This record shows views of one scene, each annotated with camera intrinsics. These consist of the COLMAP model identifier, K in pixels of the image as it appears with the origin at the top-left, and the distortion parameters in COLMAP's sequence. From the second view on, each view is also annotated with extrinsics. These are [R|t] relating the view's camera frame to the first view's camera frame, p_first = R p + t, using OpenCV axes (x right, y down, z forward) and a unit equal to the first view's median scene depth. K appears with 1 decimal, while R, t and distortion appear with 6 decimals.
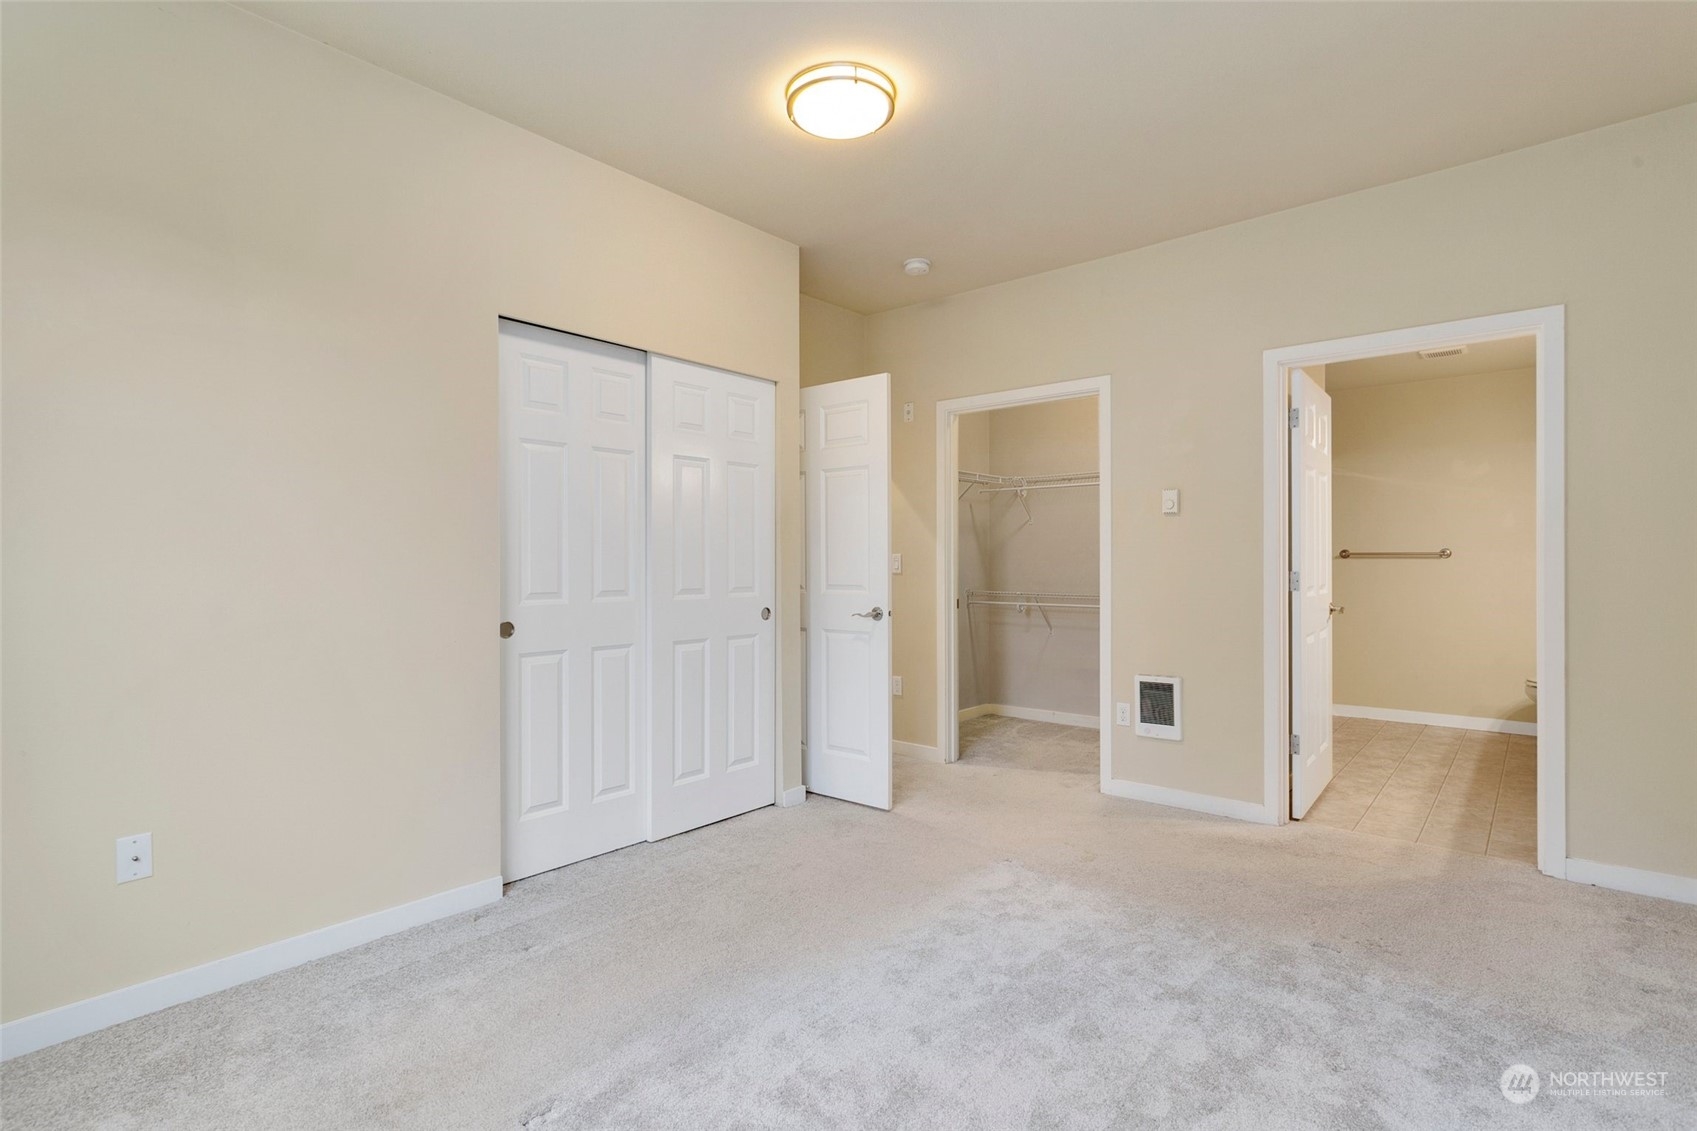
lens RADIAL K [[812.9, 0, 837.8], [0, 812.9, 558.5], [0, 0, 1]] dist [-0.000316, 0.000702]
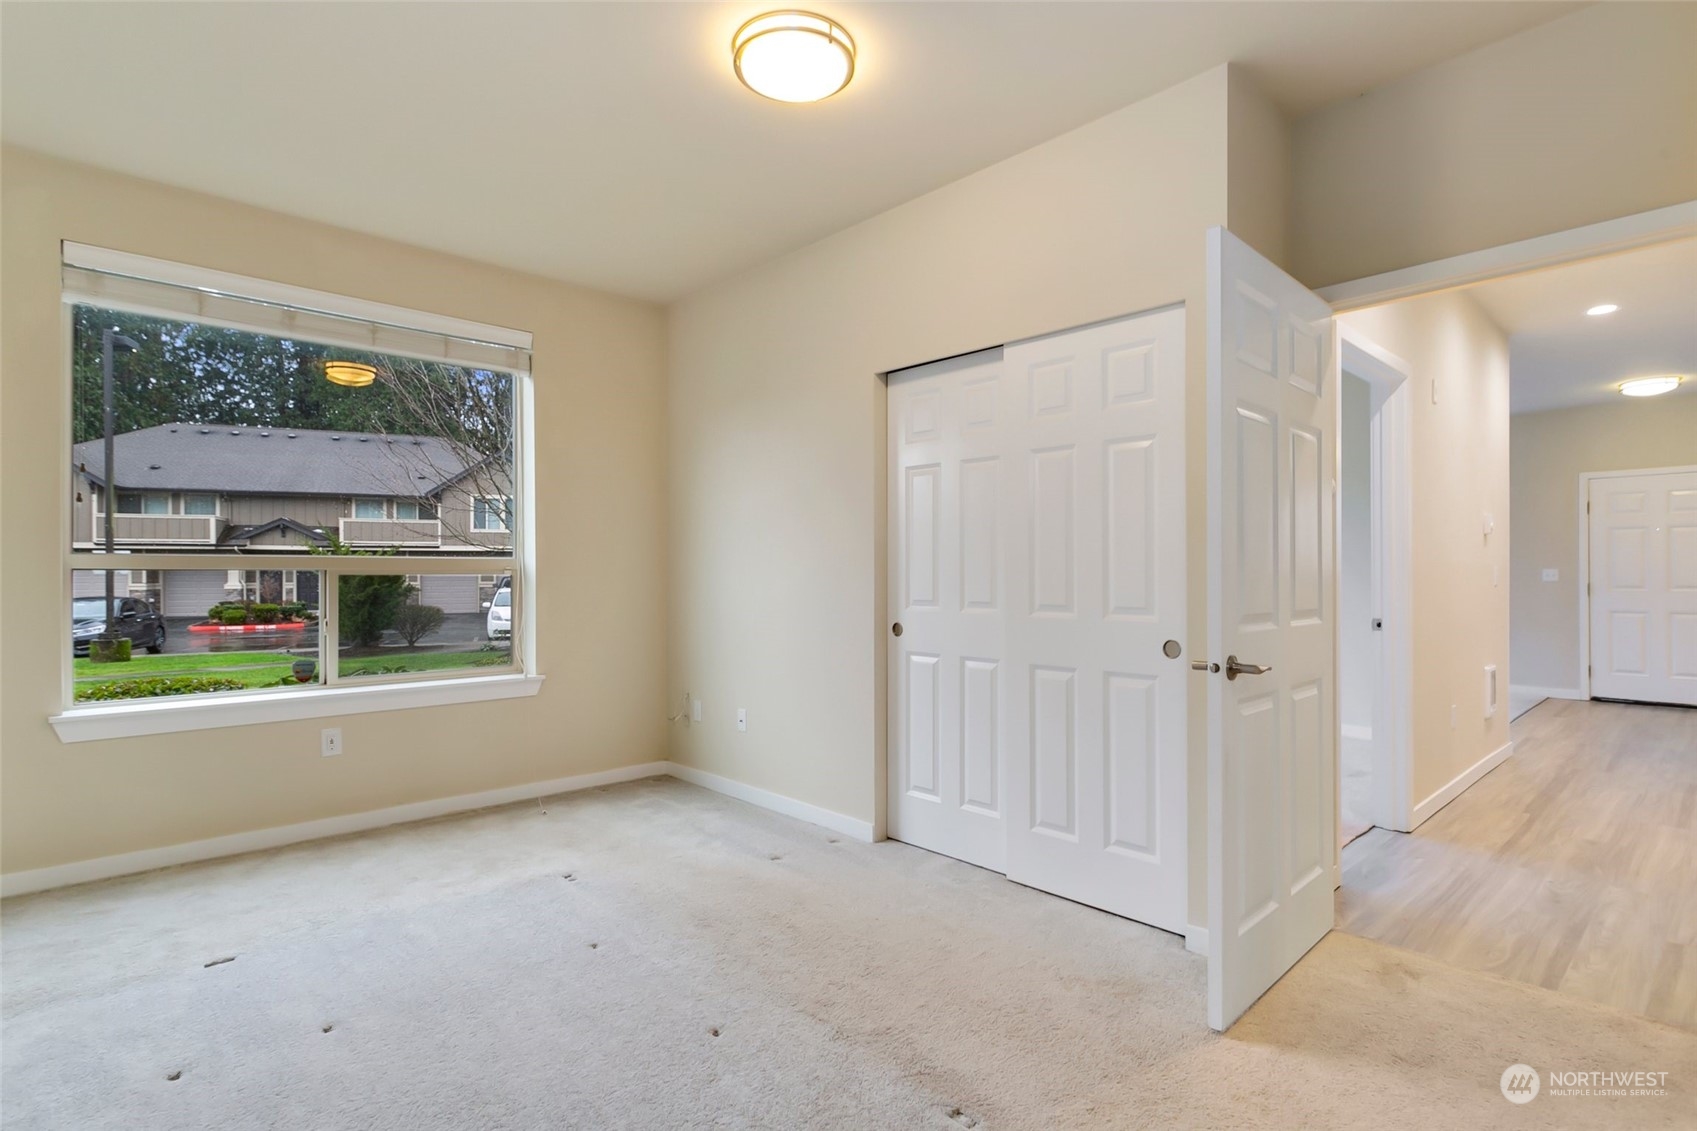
lens RADIAL K [[841.8, 0, 842.8], [0, 841.8, 573.6], [0, 0, 1]] dist [0.002119, 0.000471]
pose [[-0.104972, 0.001280, -0.994474, 0.753366], [0.003416, 0.999994, 0.000926, 0.003713], [0.994469, -0.003300, -0.104976, 0.942097]]
